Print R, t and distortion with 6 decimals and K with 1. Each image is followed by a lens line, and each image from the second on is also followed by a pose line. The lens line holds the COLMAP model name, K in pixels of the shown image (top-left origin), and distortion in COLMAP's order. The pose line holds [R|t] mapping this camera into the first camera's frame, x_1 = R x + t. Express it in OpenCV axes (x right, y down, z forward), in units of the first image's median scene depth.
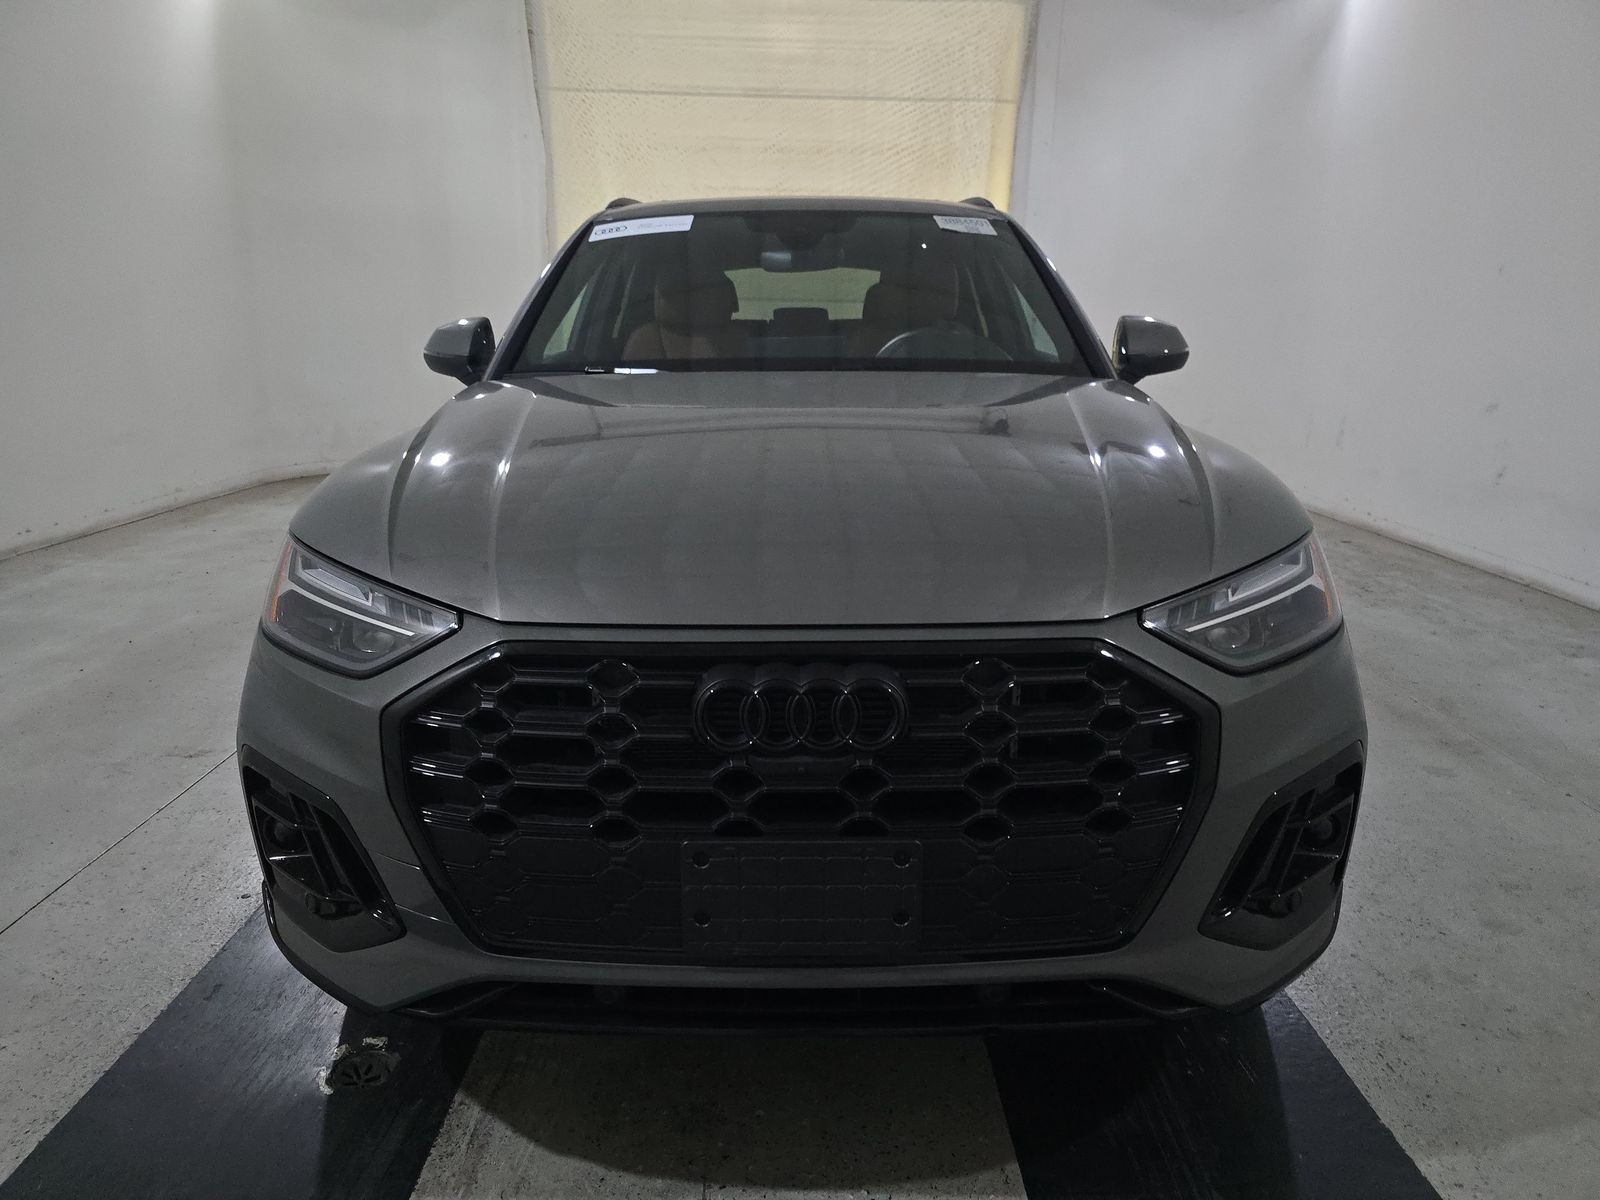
lens RADIAL K [[1109.4, 0, 800.0], [0, 1109.4, 600.0], [0, 0, 1]] dist [0.069101, -0.058612]
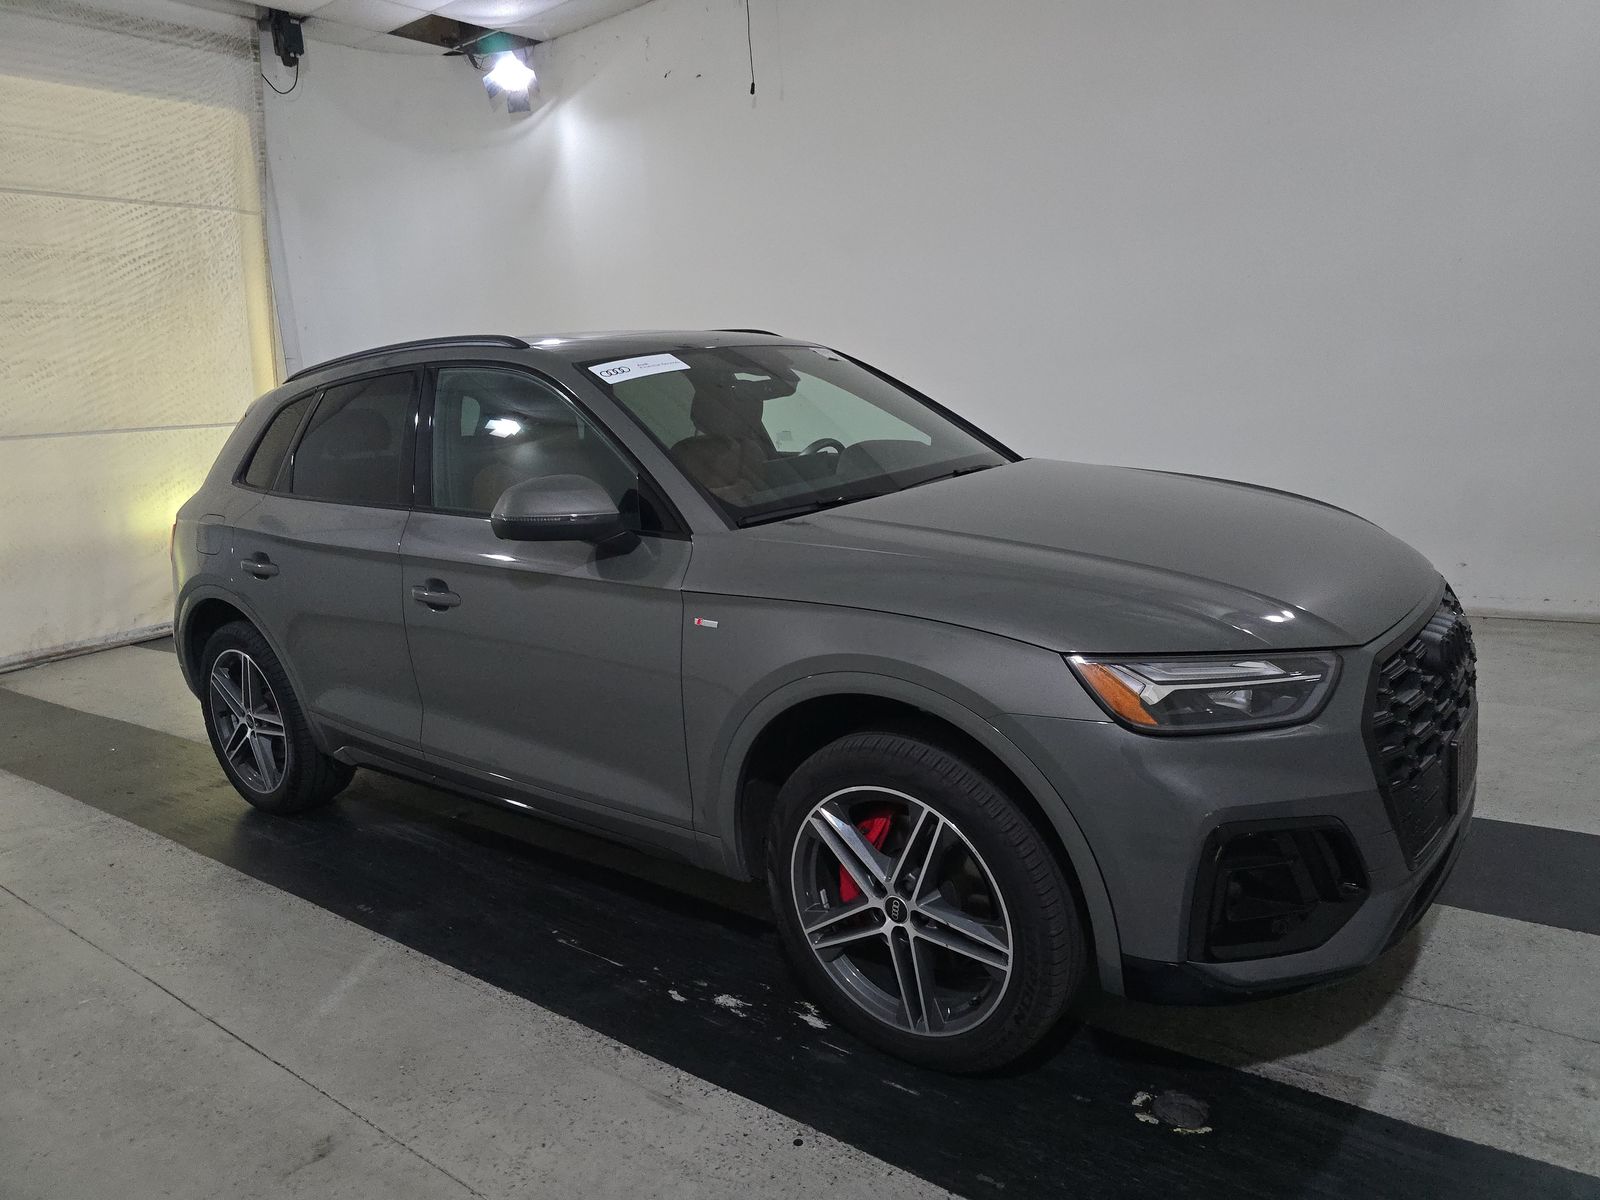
lens RADIAL K [[1109.4, 0, 800.0], [0, 1109.4, 600.0], [0, 0, 1]] dist [0.069101, -0.058612]
pose [[0.590989, -0.209129, 0.779100, -0.345071], [0.270231, 0.961332, 0.053060, -0.059145], [-0.760070, 0.179179, 0.624650, 0.122772]]
